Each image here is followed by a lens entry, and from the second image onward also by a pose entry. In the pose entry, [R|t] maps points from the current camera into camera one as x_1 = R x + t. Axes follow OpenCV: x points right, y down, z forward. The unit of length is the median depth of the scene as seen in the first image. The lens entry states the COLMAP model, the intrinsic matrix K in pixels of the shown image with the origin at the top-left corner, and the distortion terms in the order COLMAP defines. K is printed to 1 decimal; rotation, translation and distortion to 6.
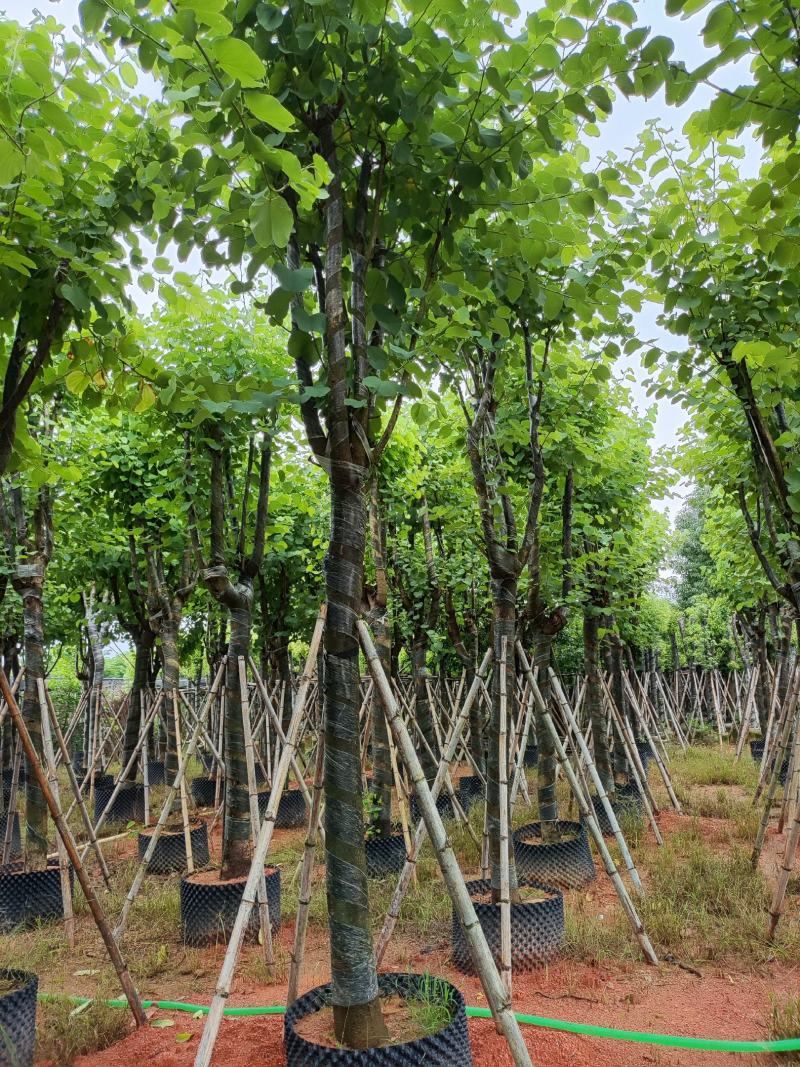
lens RADIAL K [[1783.8, 0, 400.0], [0, 1783.8, 533.5], [0, 0, 1]] dist [-0.021639, -0.167511]
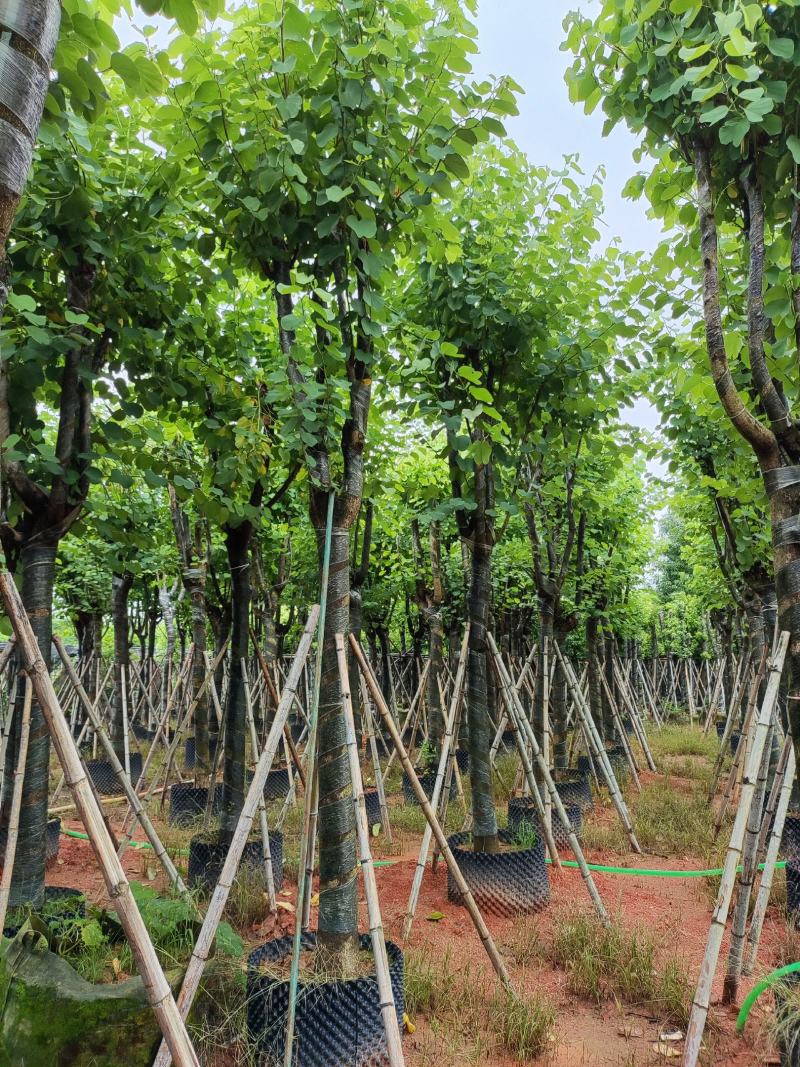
lens RADIAL K [[1783.8, 0, 400.0], [0, 1783.8, 533.5], [0, 0, 1]] dist [-0.021639, -0.167511]
pose [[0.999222, 0.038058, 0.010316, -0.030800], [-0.038196, 0.999178, 0.013543, -0.016610], [-0.009792, -0.013927, 0.999855, -0.184588]]
